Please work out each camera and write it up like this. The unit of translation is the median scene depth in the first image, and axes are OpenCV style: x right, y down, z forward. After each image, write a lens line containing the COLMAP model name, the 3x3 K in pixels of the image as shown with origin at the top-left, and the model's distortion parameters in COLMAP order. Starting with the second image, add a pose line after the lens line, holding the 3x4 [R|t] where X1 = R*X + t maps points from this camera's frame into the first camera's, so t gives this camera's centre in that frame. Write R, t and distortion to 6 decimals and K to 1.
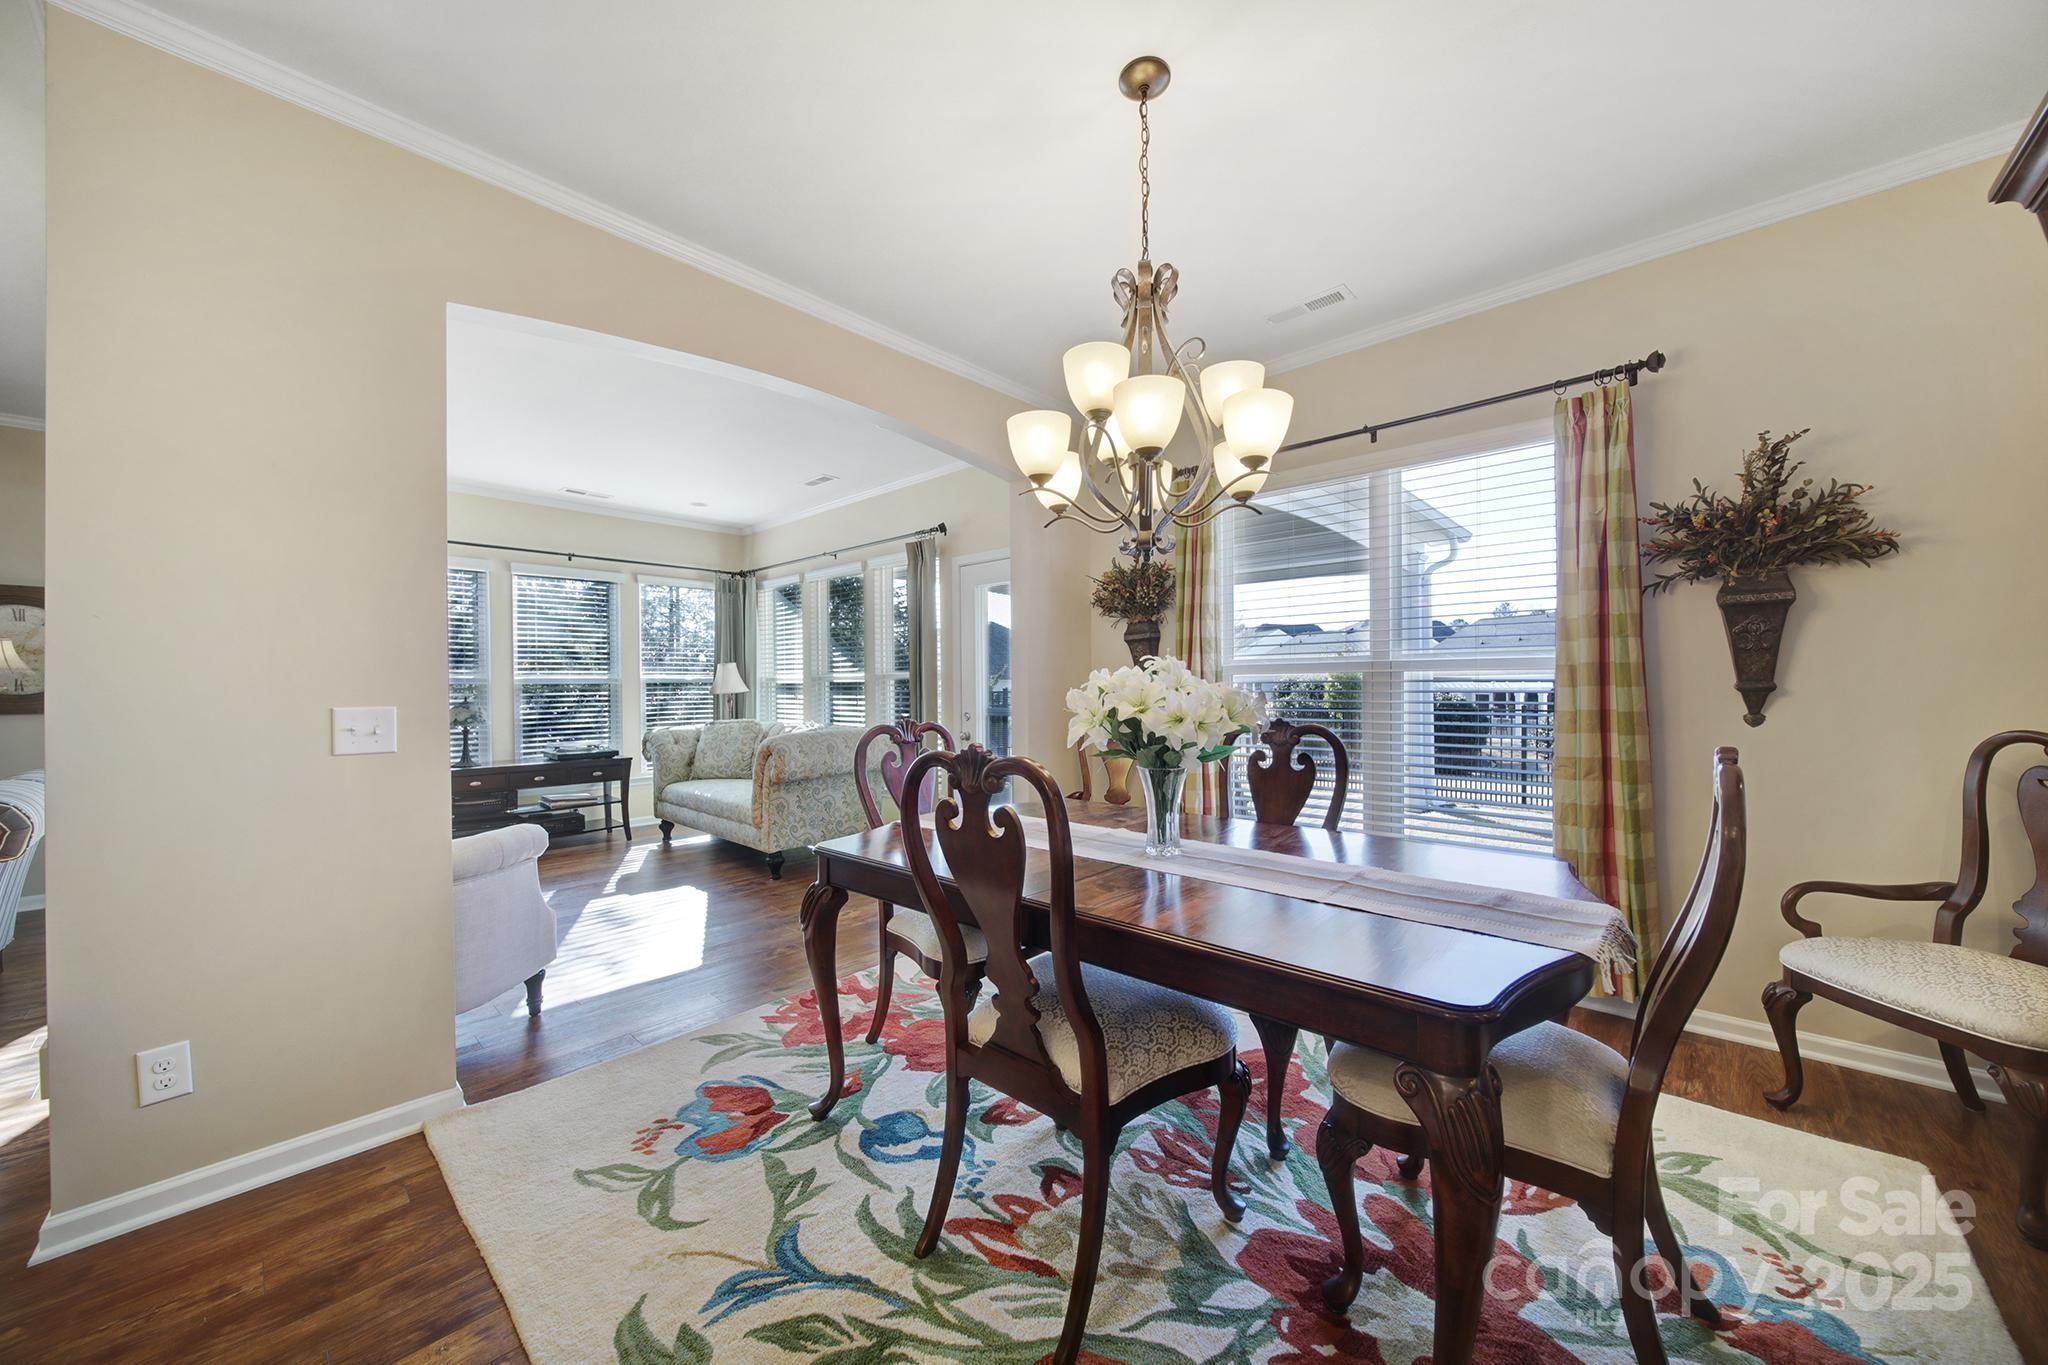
lens RADIAL K [[723.6, 0, 1022.1], [0, 723.6, 681.6], [0, 0, 1]] dist [0.001939, -0.001972]
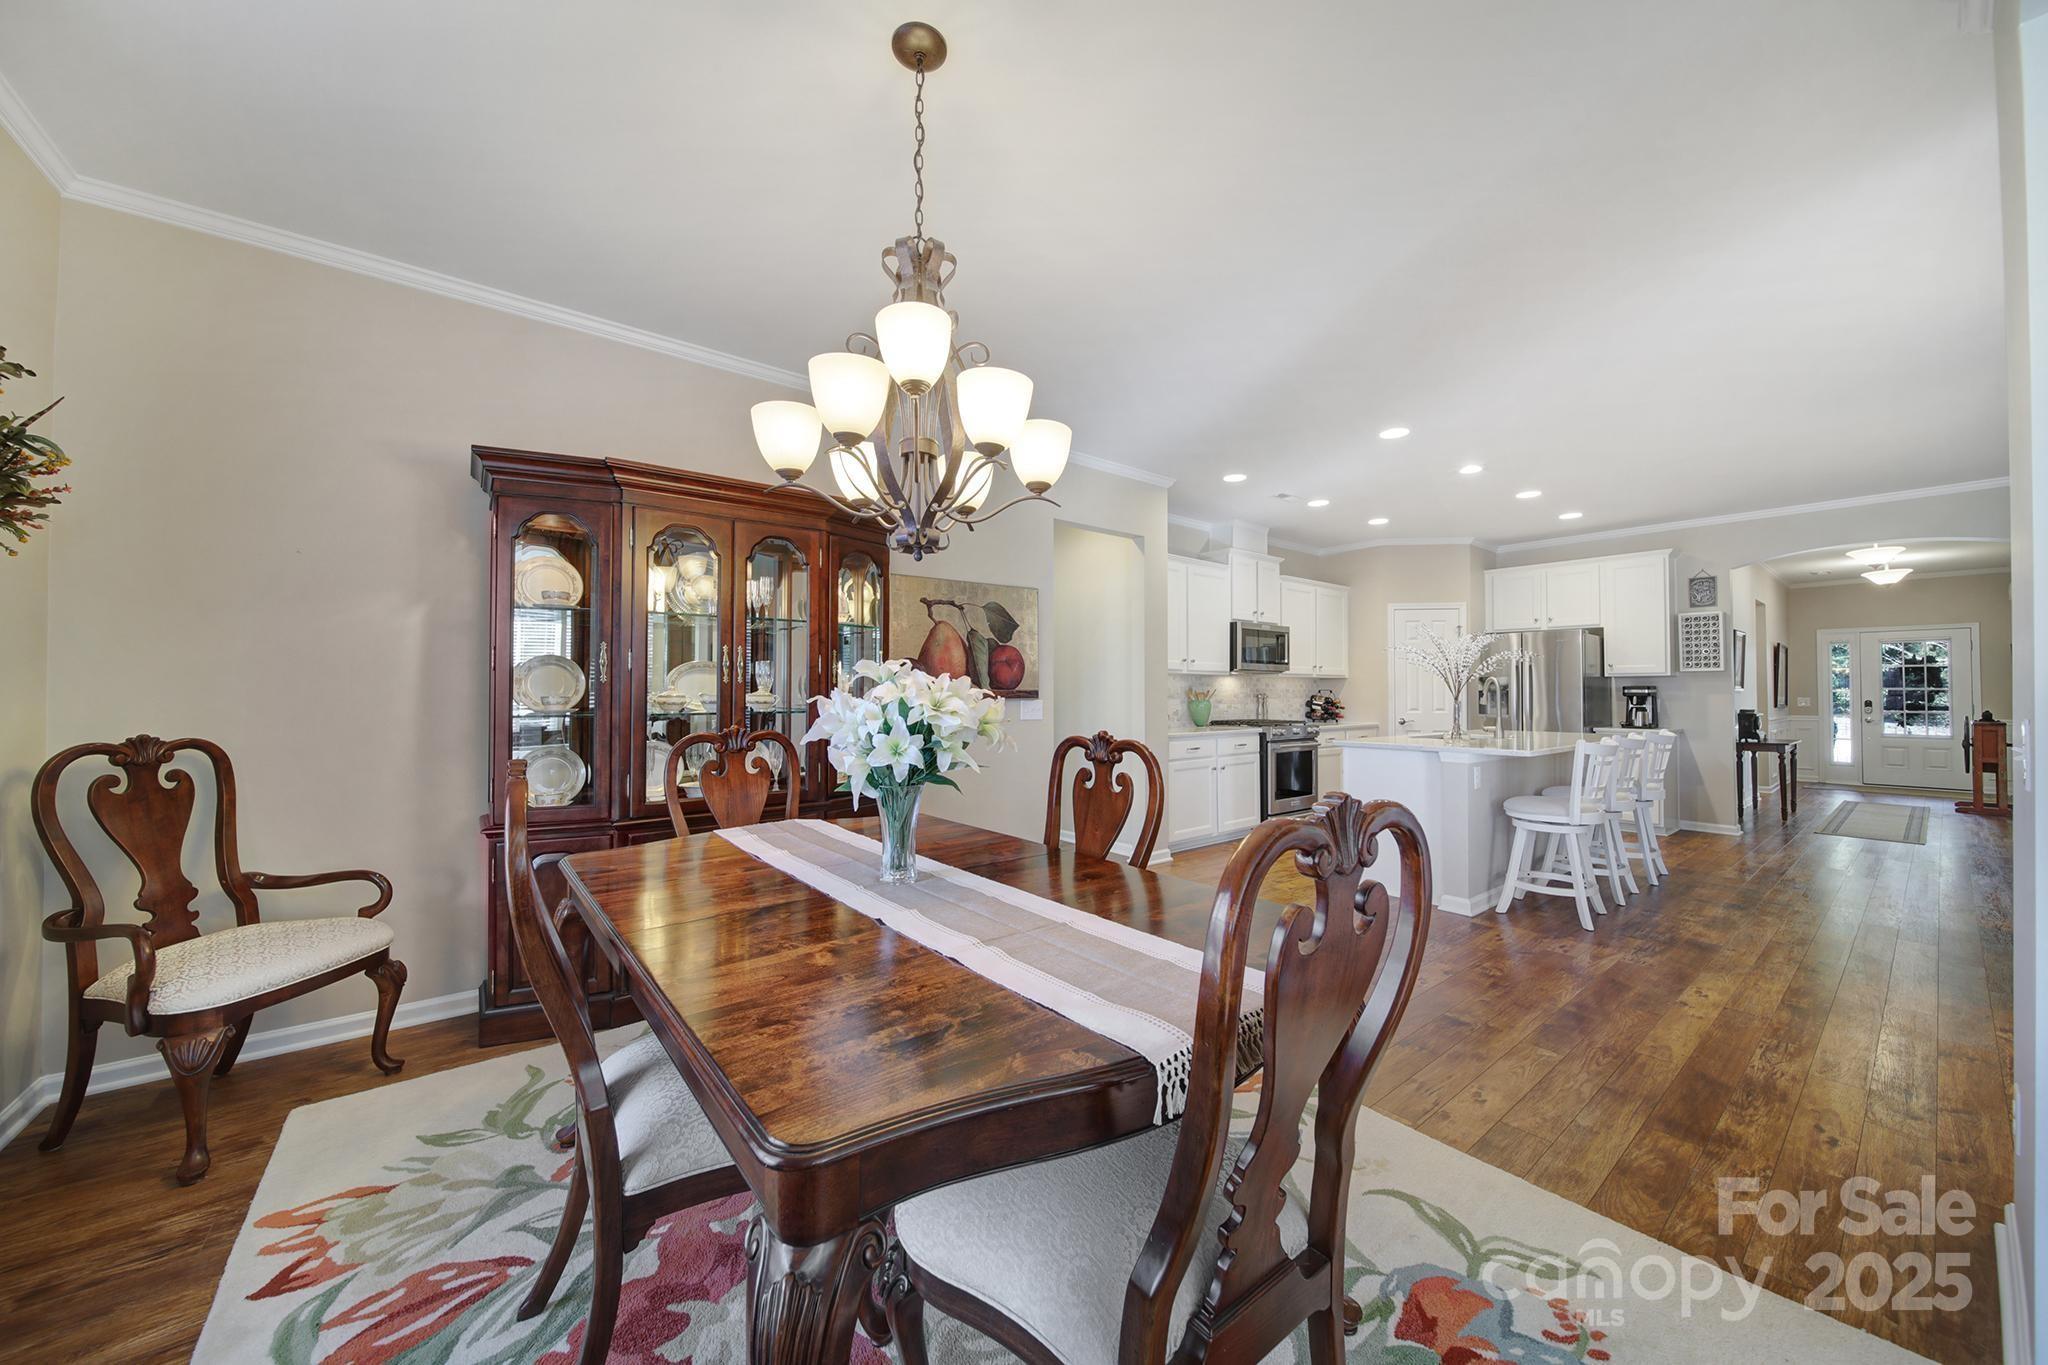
lens RADIAL K [[723.6, 0, 1022.1], [0, 723.6, 681.6], [0, 0, 1]] dist [0.001939, -0.001972]
pose [[-0.987772, 0.011723, 0.155463, -0.073693], [0.008877, 0.999780, -0.018989, 0.005640], [-0.155651, -0.017377, -0.987659, 1.372459]]
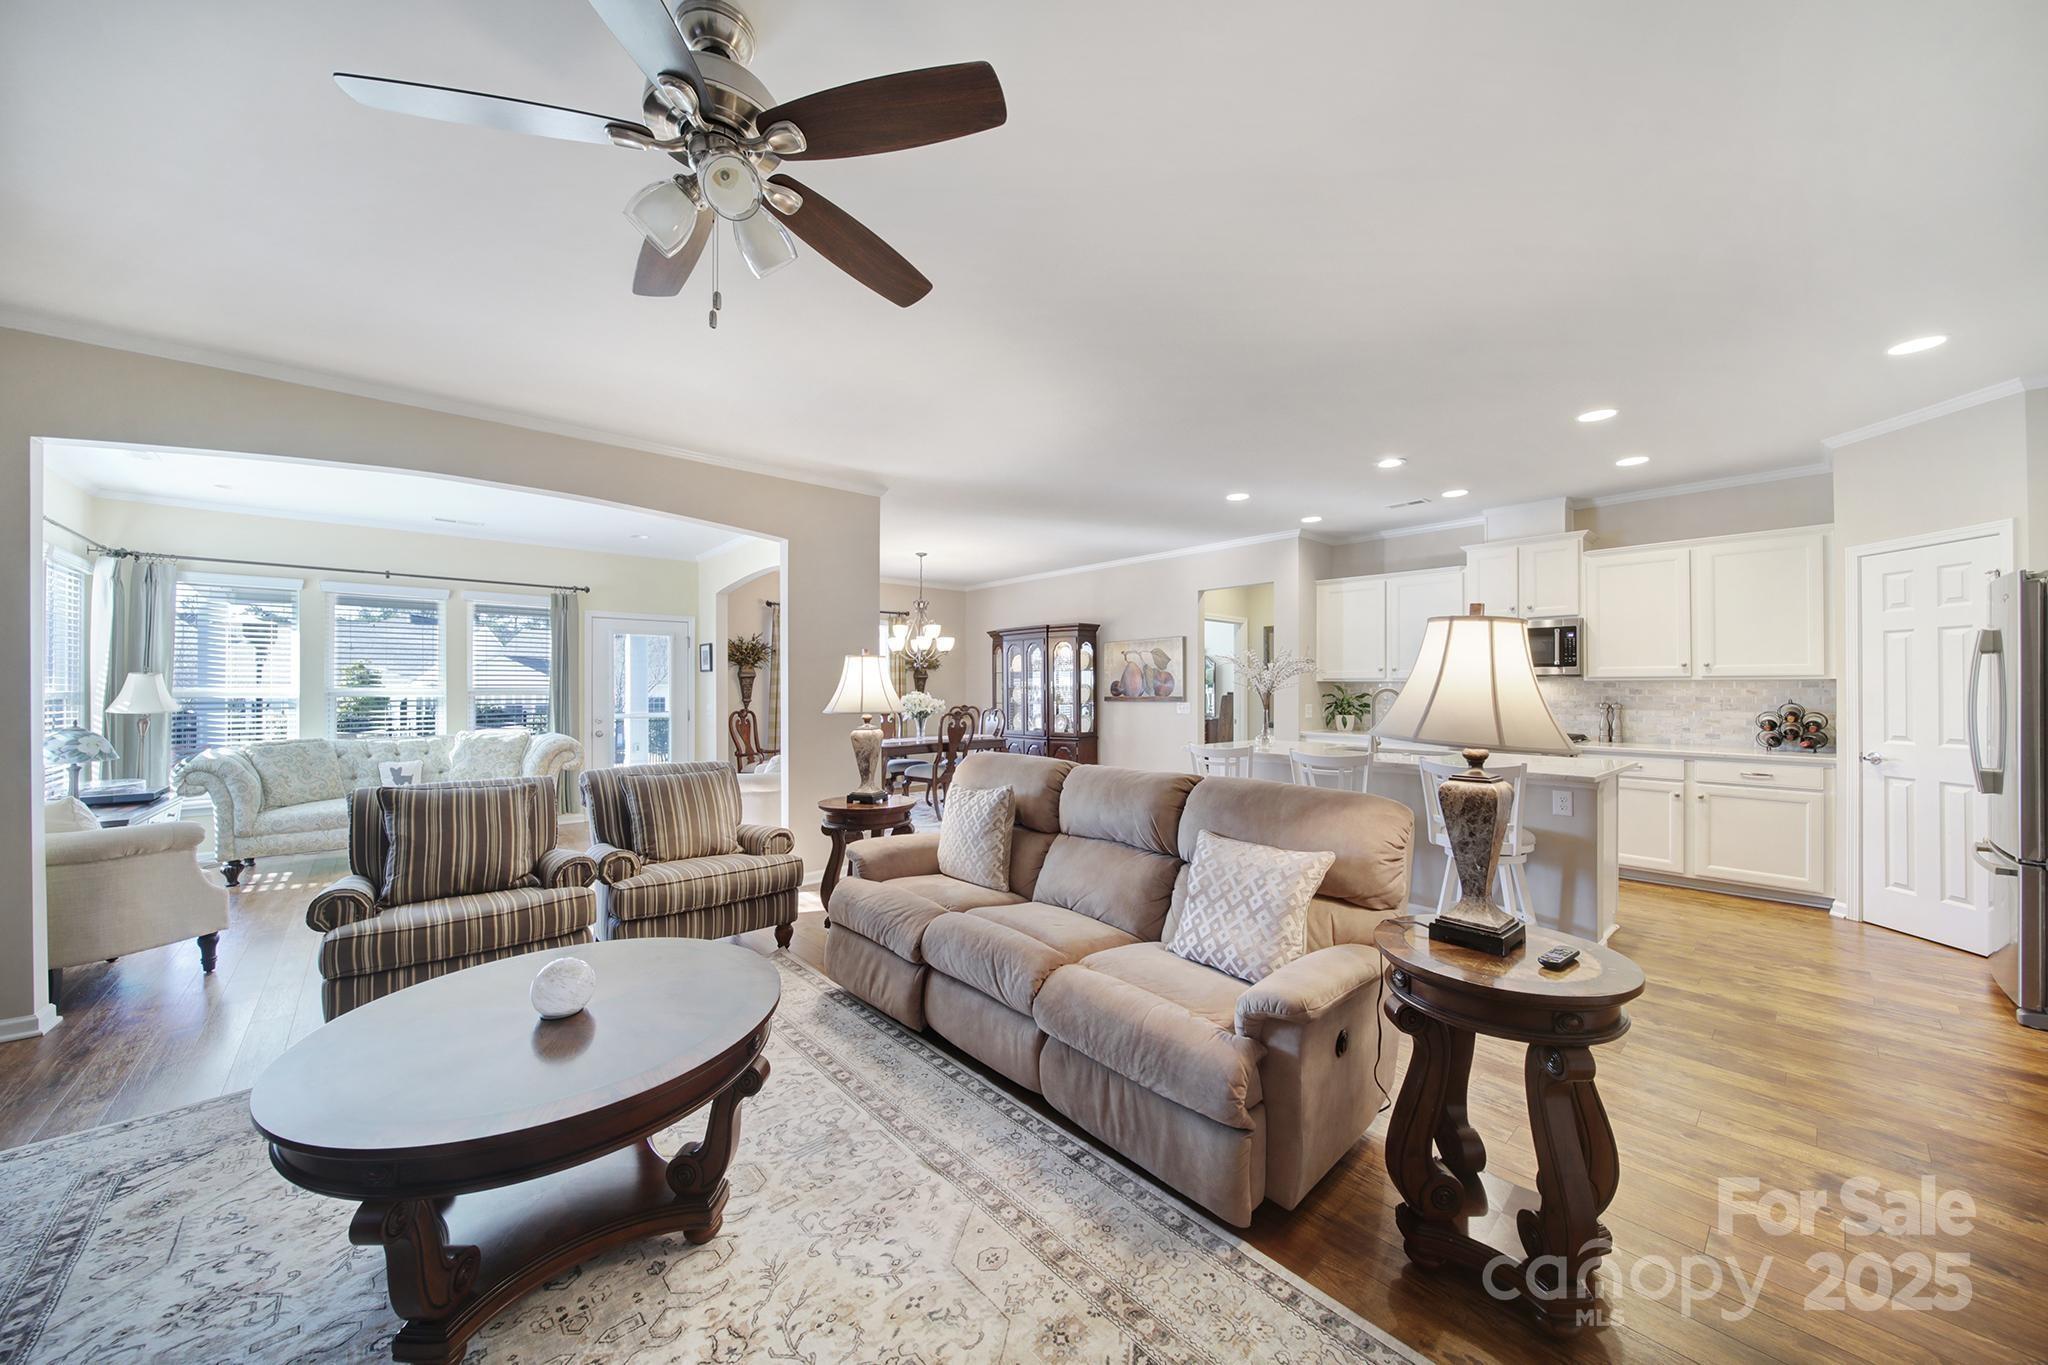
lens RADIAL K [[723.6, 0, 1022.1], [0, 723.6, 681.6], [0, 0, 1]] dist [0.001939, -0.001972]
pose [[0.097933, 0.017647, 0.995037, -2.829943], [-0.001380, 0.999844, -0.017596, -0.013819], [-0.995192, 0.000350, 0.097942, 0.016204]]
